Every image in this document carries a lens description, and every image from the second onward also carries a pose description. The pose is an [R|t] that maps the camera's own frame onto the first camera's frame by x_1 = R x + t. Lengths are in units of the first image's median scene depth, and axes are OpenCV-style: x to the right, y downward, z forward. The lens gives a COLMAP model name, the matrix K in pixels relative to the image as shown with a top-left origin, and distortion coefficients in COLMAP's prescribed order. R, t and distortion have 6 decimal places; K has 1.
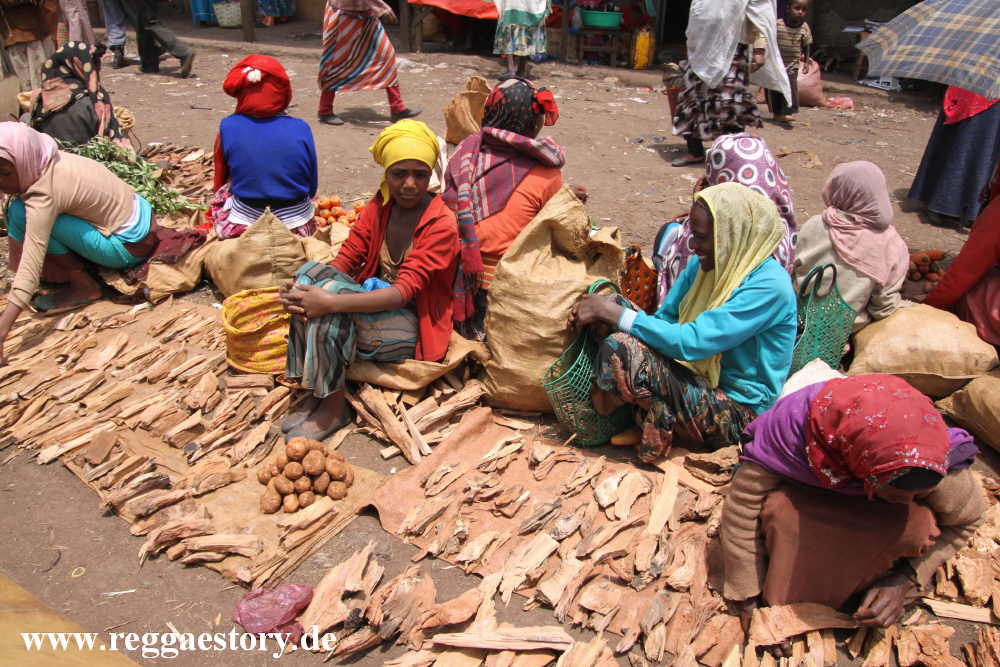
lens RADIAL K [[853.0, 0, 500.0], [0, 853.0, 333.5], [0, 0, 1]] dist [-0.108088, -0.003478]
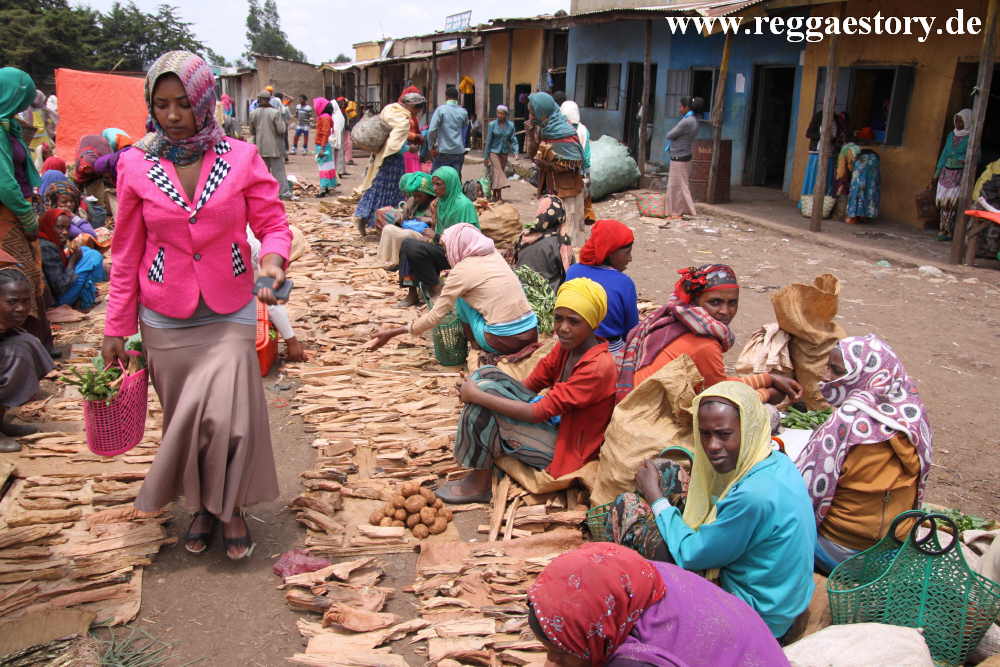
lens RADIAL K [[853.0, 0, 500.0], [0, 853.0, 333.5], [0, 0, 1]] dist [-0.108088, -0.003478]
pose [[0.663778, 0.195493, -0.721929, 0.686477], [-0.348840, 0.934739, -0.067621, -0.044983], [0.661596, 0.296723, 0.688655, 0.098304]]
